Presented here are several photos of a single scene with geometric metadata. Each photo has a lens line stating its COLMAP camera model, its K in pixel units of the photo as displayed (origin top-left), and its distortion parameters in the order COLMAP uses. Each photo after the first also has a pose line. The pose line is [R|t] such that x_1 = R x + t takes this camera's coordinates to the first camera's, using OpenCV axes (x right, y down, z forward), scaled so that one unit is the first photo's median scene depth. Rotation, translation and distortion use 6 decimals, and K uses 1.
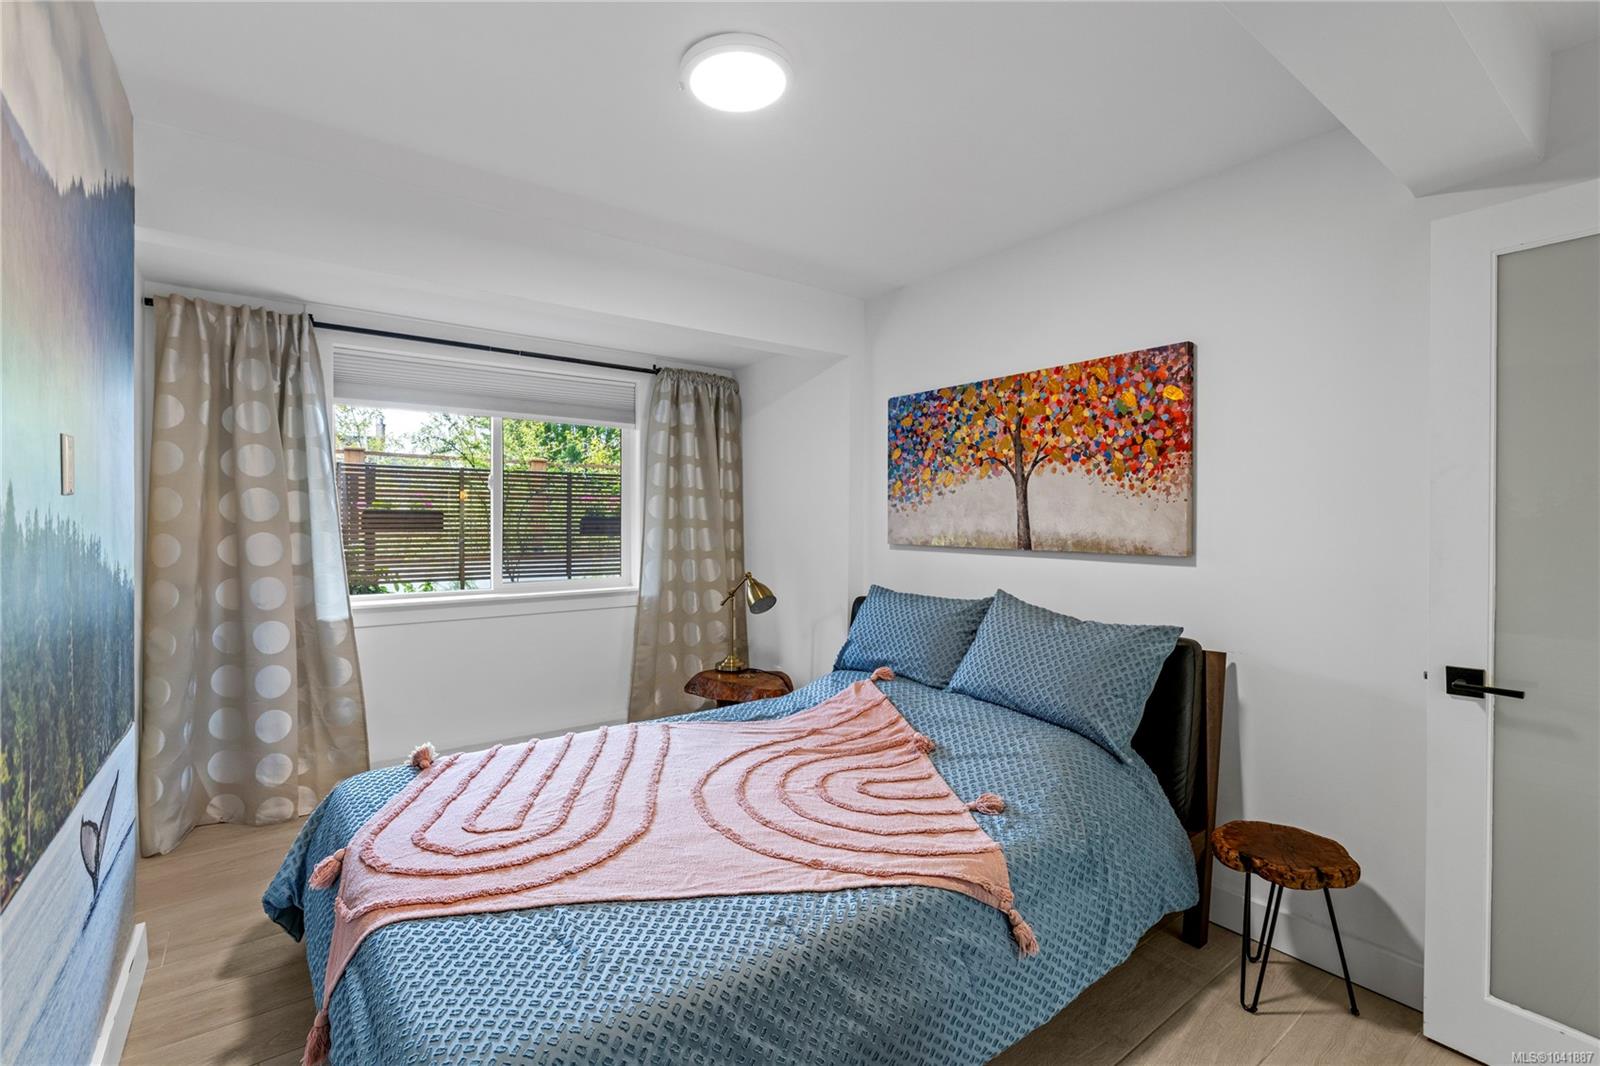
lens RADIAL K [[724.8, 0, 801.0], [0, 724.8, 525.3], [0, 0, 1]] dist [-0.000878, 0.000162]
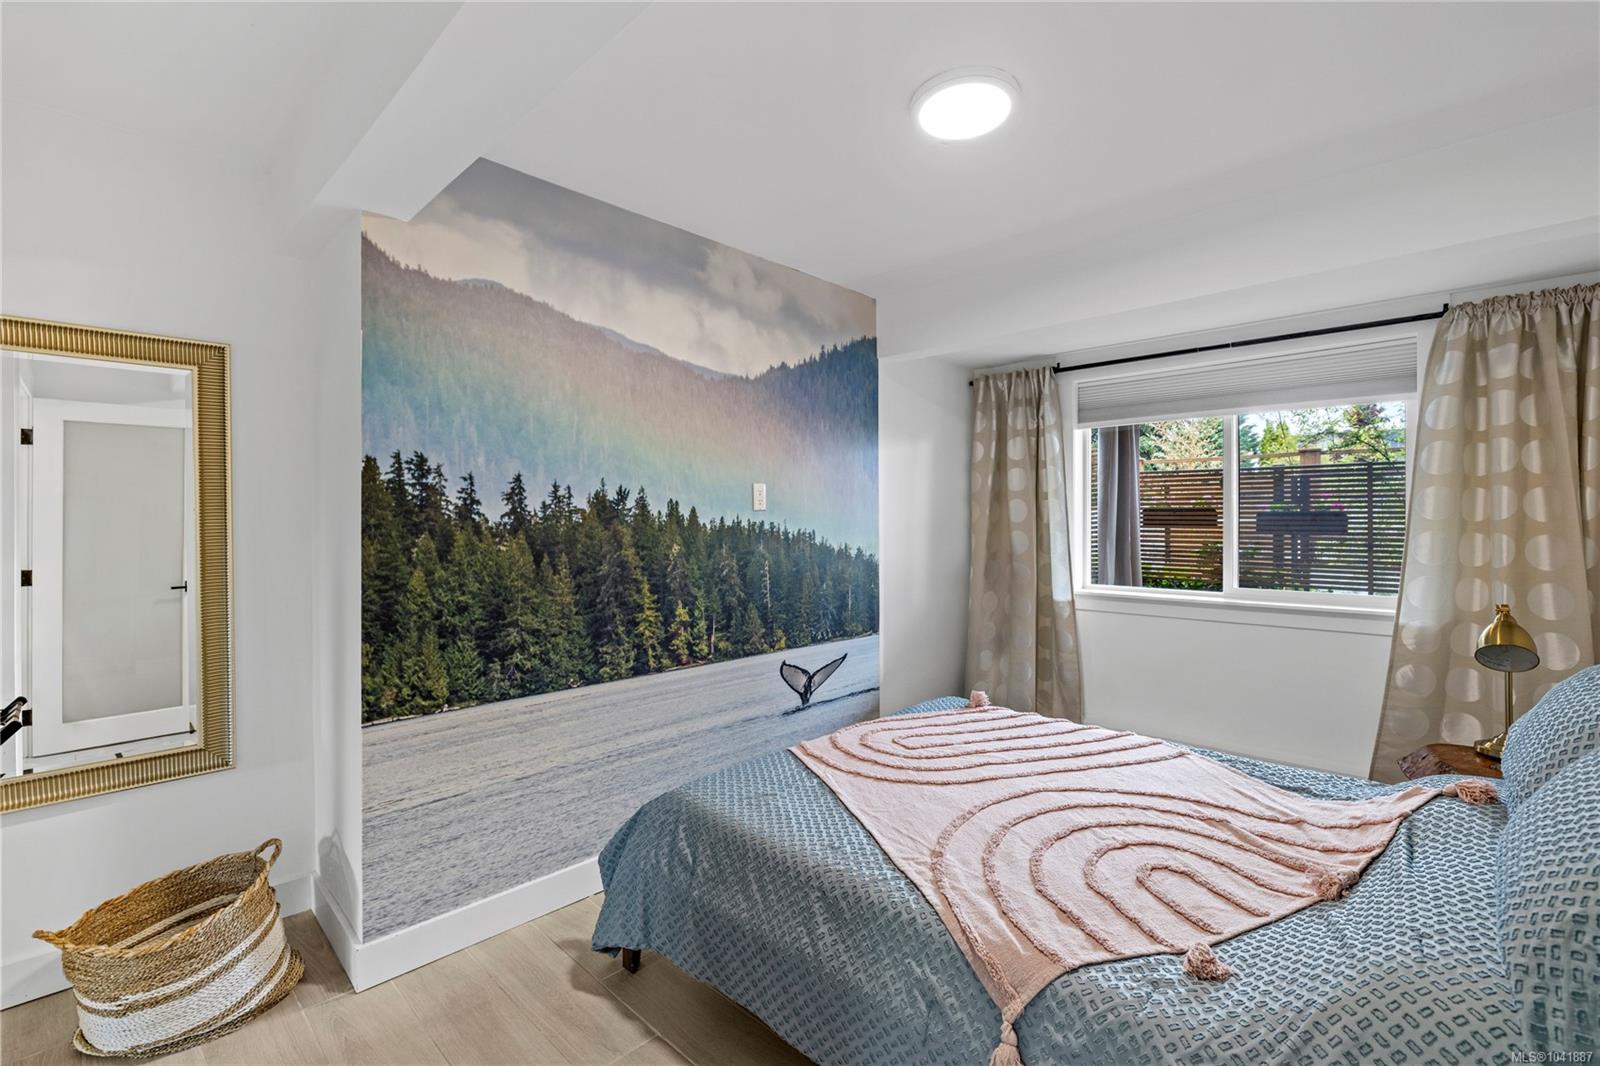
lens RADIAL K [[724.8, 0, 794.4], [0, 724.8, 520.2], [0, 0, 1]] dist [-0.000878, 0.000162]
pose [[0.144173, -0.001120, -0.989552, 0.700818], [-0.007371, 0.999970, -0.002206, -0.004213], [0.989525, 0.007612, 0.144161, 0.447212]]
